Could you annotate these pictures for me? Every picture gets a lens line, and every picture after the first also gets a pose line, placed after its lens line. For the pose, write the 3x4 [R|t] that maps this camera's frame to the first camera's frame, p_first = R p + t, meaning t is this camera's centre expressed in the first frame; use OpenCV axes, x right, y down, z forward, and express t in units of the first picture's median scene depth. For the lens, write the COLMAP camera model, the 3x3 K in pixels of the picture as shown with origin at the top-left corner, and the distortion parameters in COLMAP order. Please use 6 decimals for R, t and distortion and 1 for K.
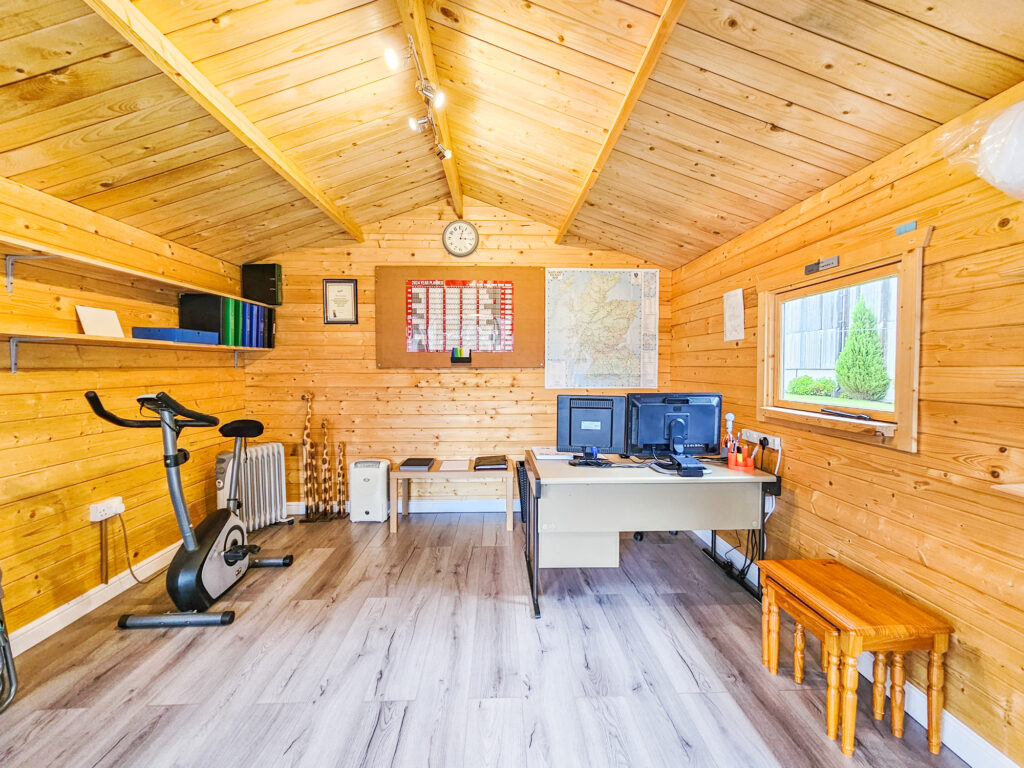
lens RADIAL K [[417.4, 0, 512.2], [0, 417.4, 381.4], [0, 0, 1]] dist [0.000278, 0.000085]
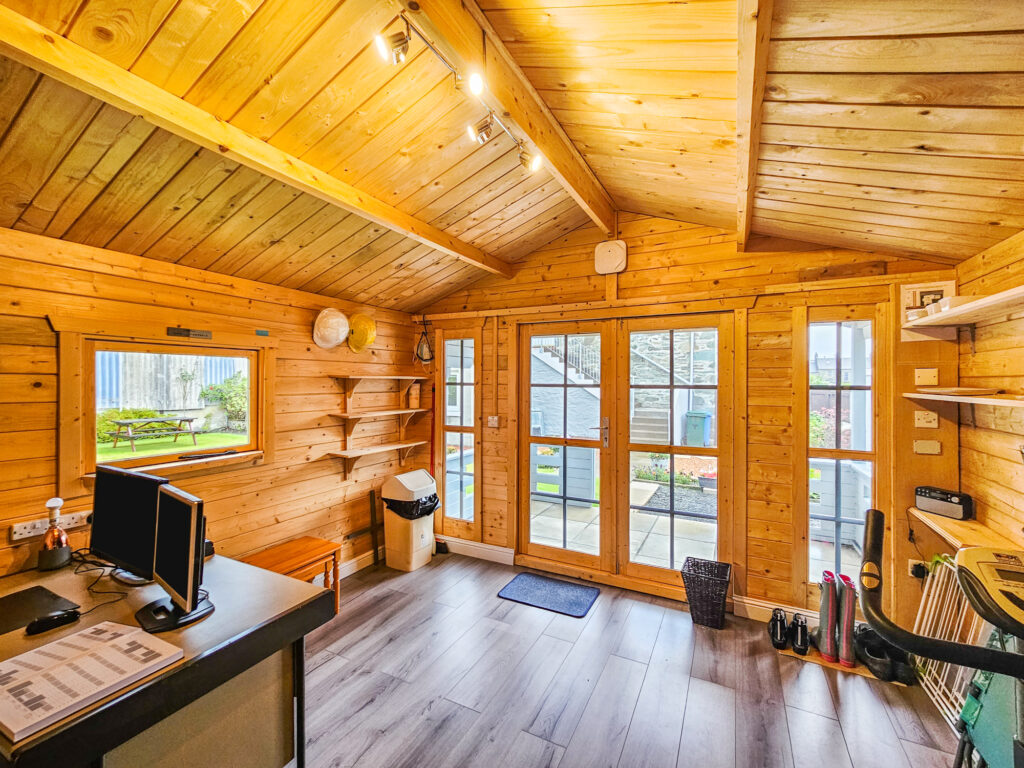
lens RADIAL K [[417.4, 0, 515.1], [0, 417.4, 382.4], [0, 0, 1]] dist [0.000278, 0.000085]
pose [[-0.872170, -0.001339, 0.489201, -0.631091], [0.018066, 0.999226, 0.034943, -0.167721], [-0.488869, 0.039314, -0.871471, 1.613081]]
